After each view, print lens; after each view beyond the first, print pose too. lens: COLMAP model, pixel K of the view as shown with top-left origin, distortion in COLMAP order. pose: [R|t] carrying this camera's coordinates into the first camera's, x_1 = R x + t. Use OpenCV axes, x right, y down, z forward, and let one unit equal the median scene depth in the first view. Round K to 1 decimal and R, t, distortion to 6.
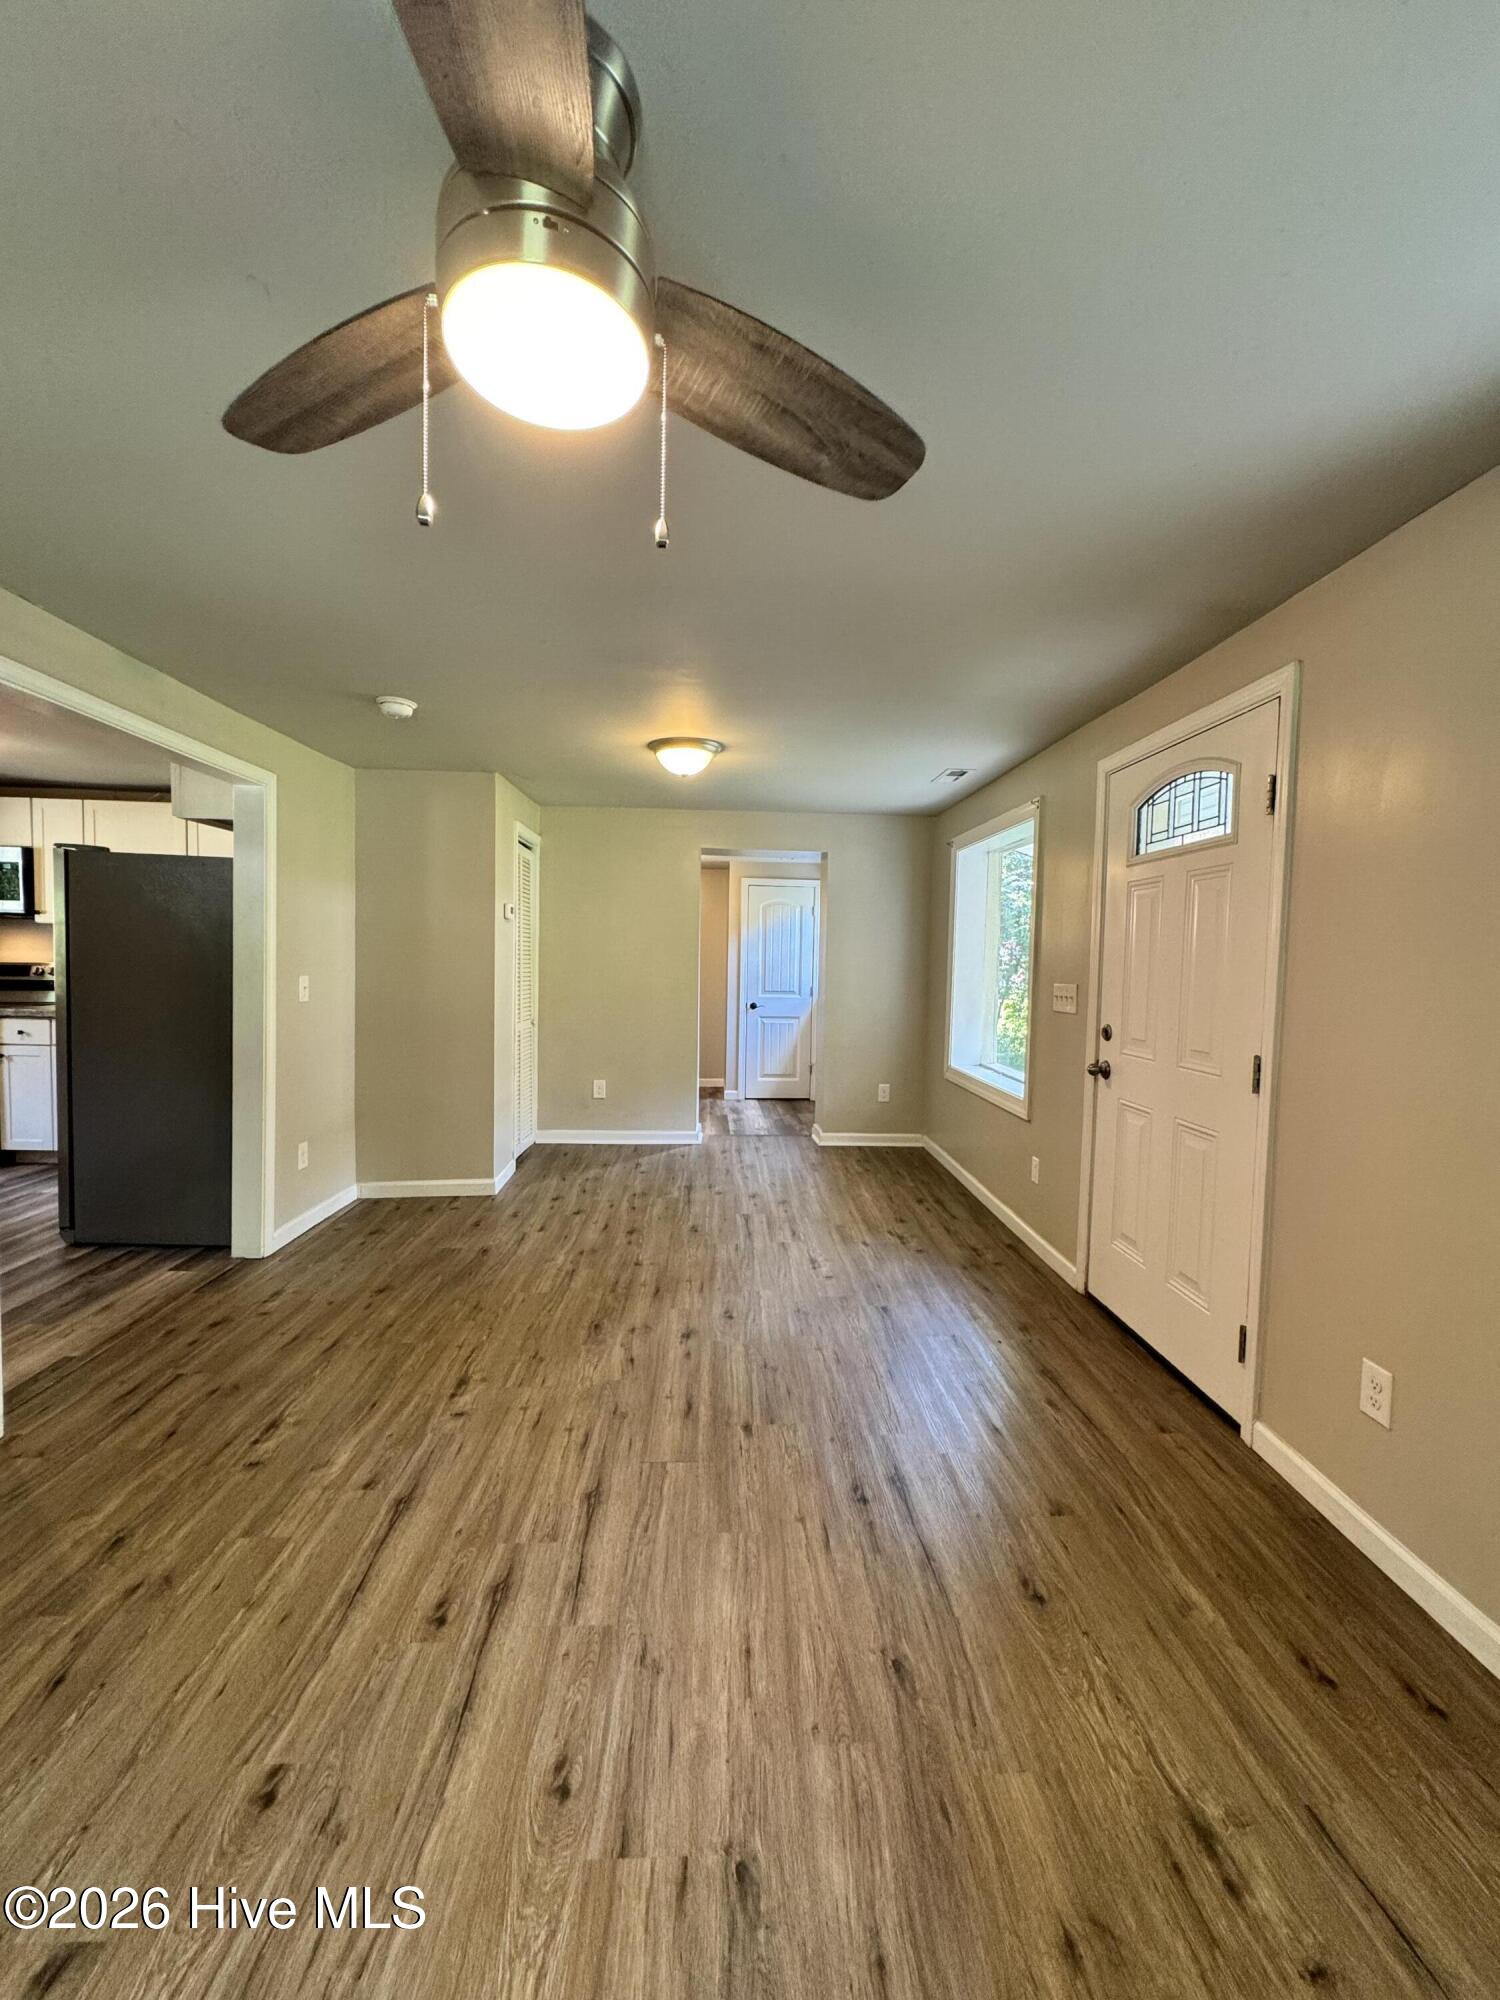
lens RADIAL K [[791.7, 0, 754.9], [0, 791.7, 1002.8], [0, 0, 1]] dist [-0.003926, 0.000756]
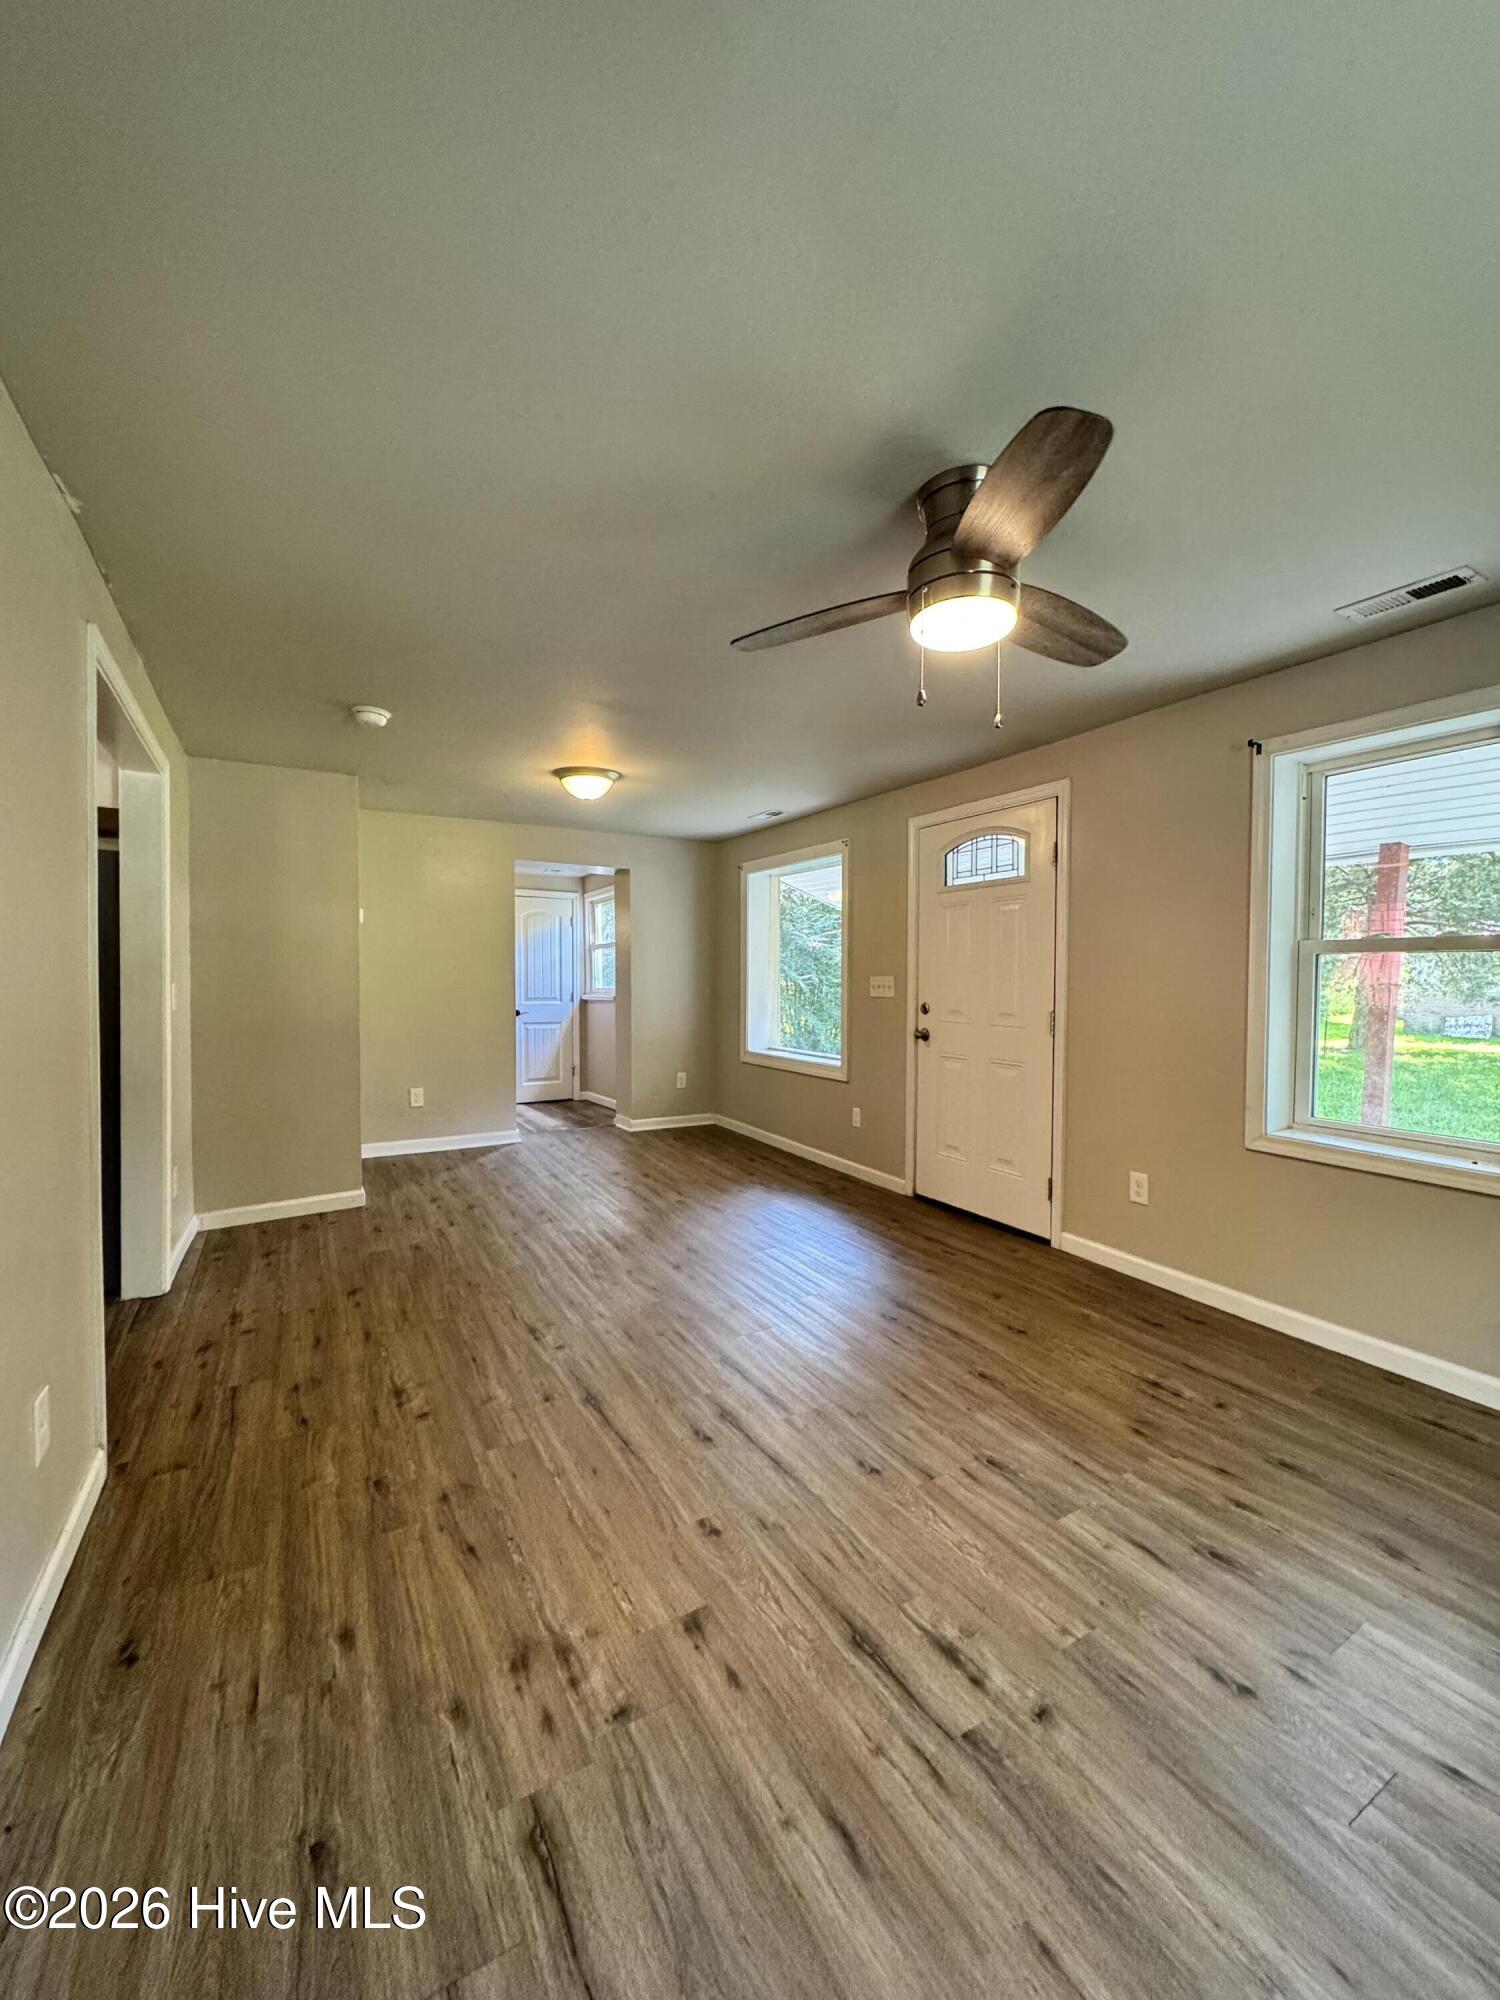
lens RADIAL K [[791.7, 0, 757.9], [0, 791.7, 1004.9], [0, 0, 1]] dist [-0.003926, 0.000756]
pose [[0.888261, -0.032234, 0.458206, -0.505783], [0.039109, 0.999220, -0.005523, 0.029042], [-0.457670, 0.022826, 0.888829, -0.142069]]
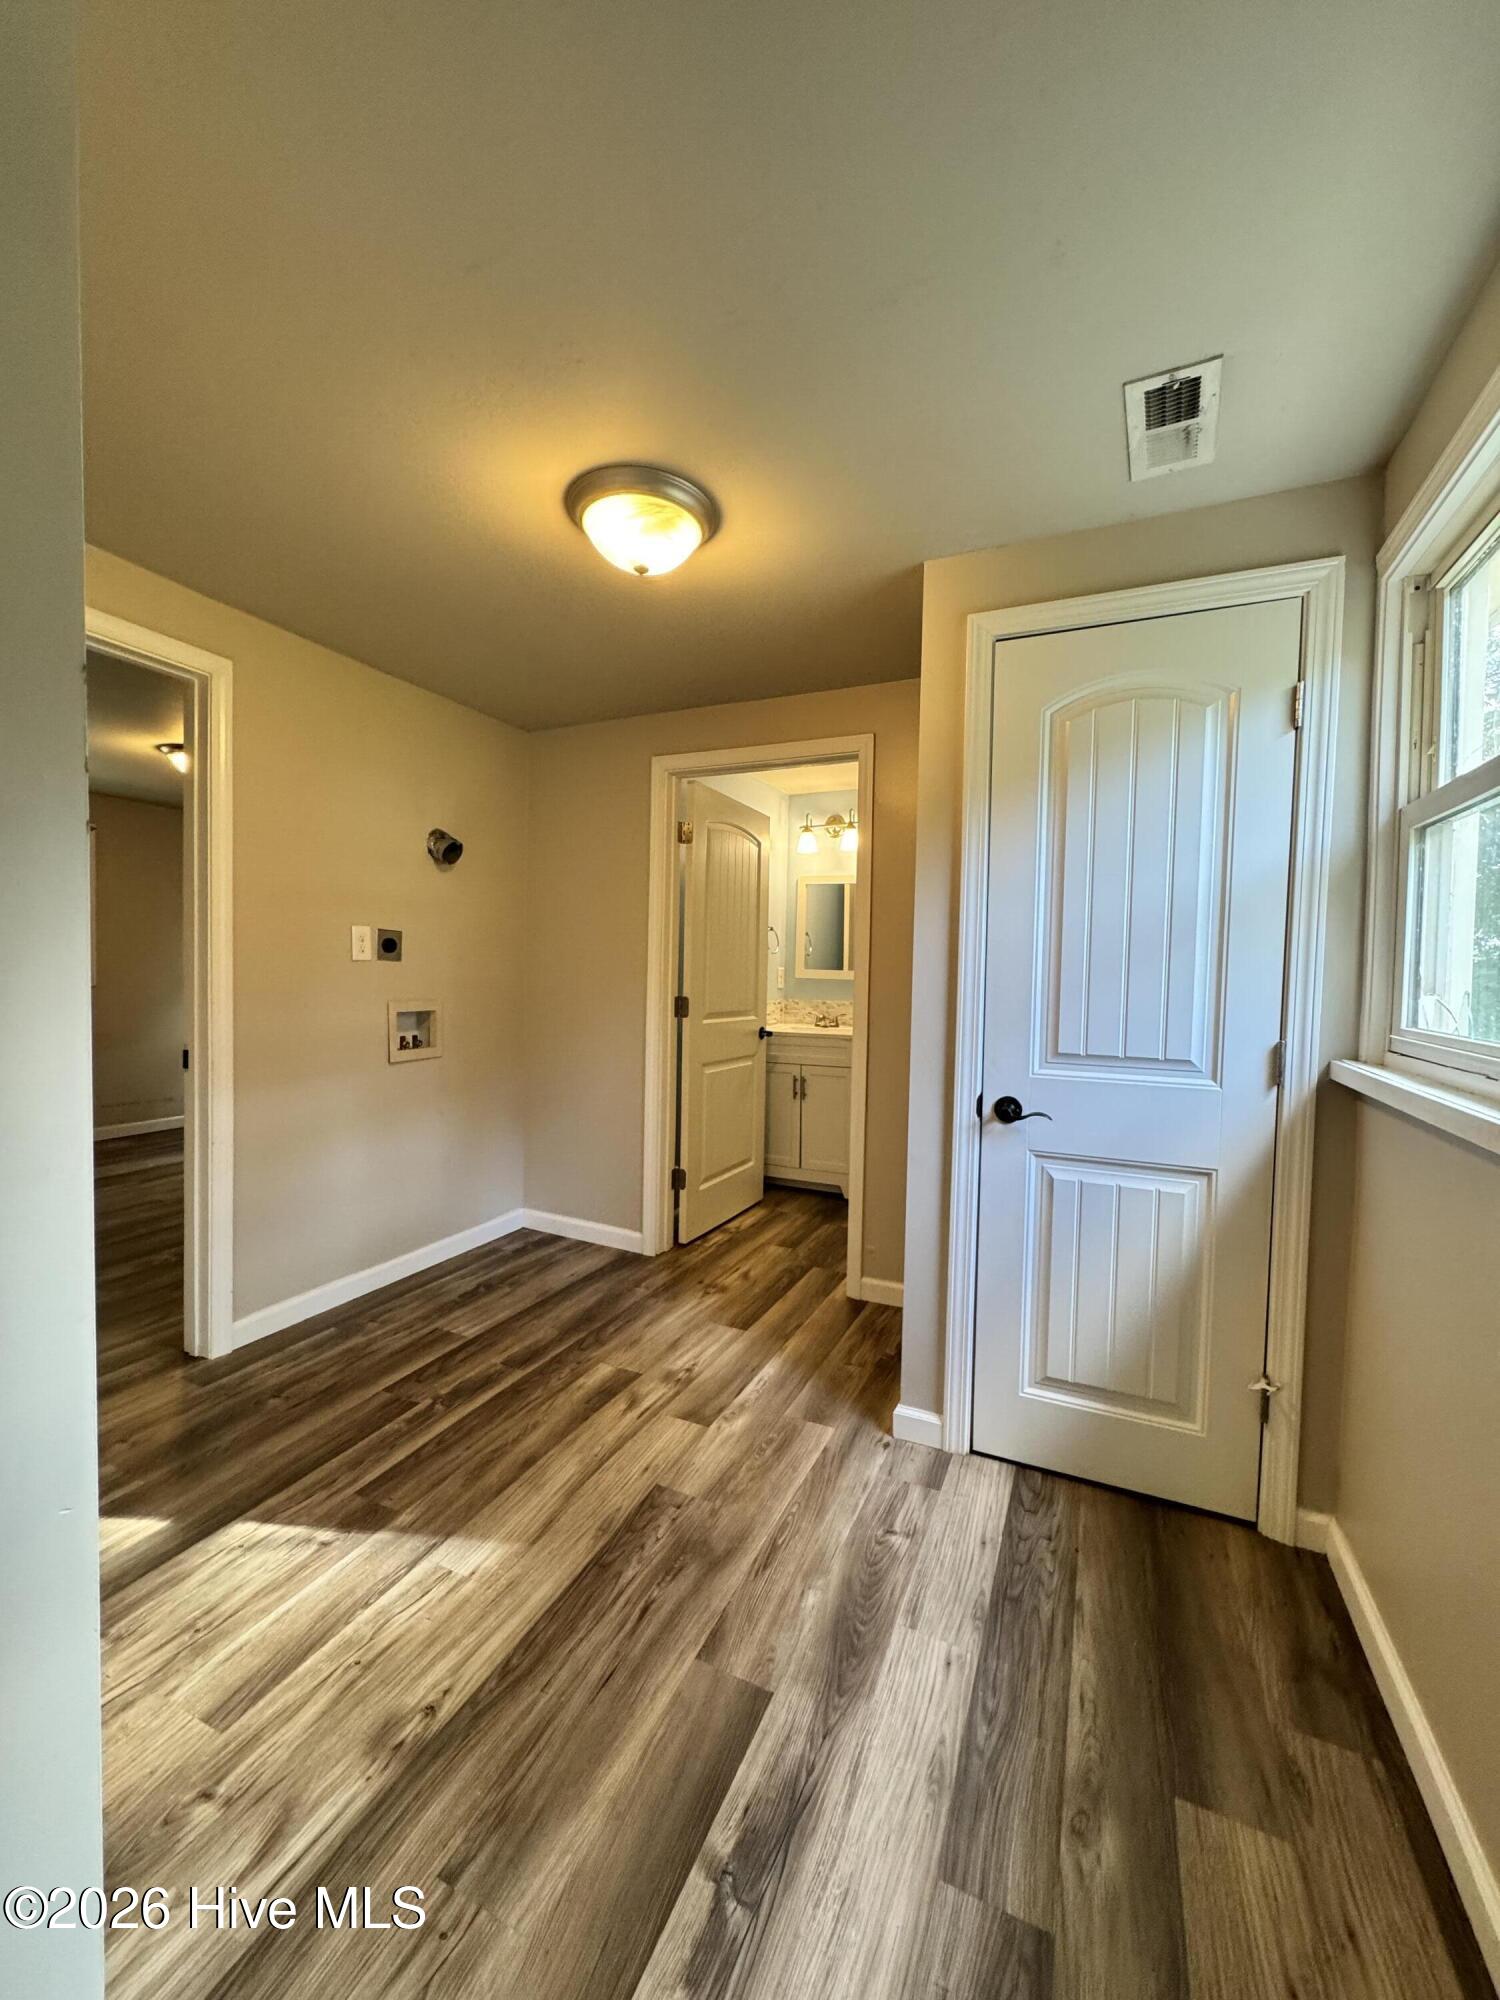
lens RADIAL K [[791.7, 0, 742.5], [0, 791.7, 999.9], [0, 0, 1]] dist [-0.003926, 0.000756]
pose [[0.885730, 0.018581, -0.463829, 0.106648], [-0.025370, 0.999643, -0.008402, -0.071975], [0.463507, 0.019209, 0.885885, 1.905860]]
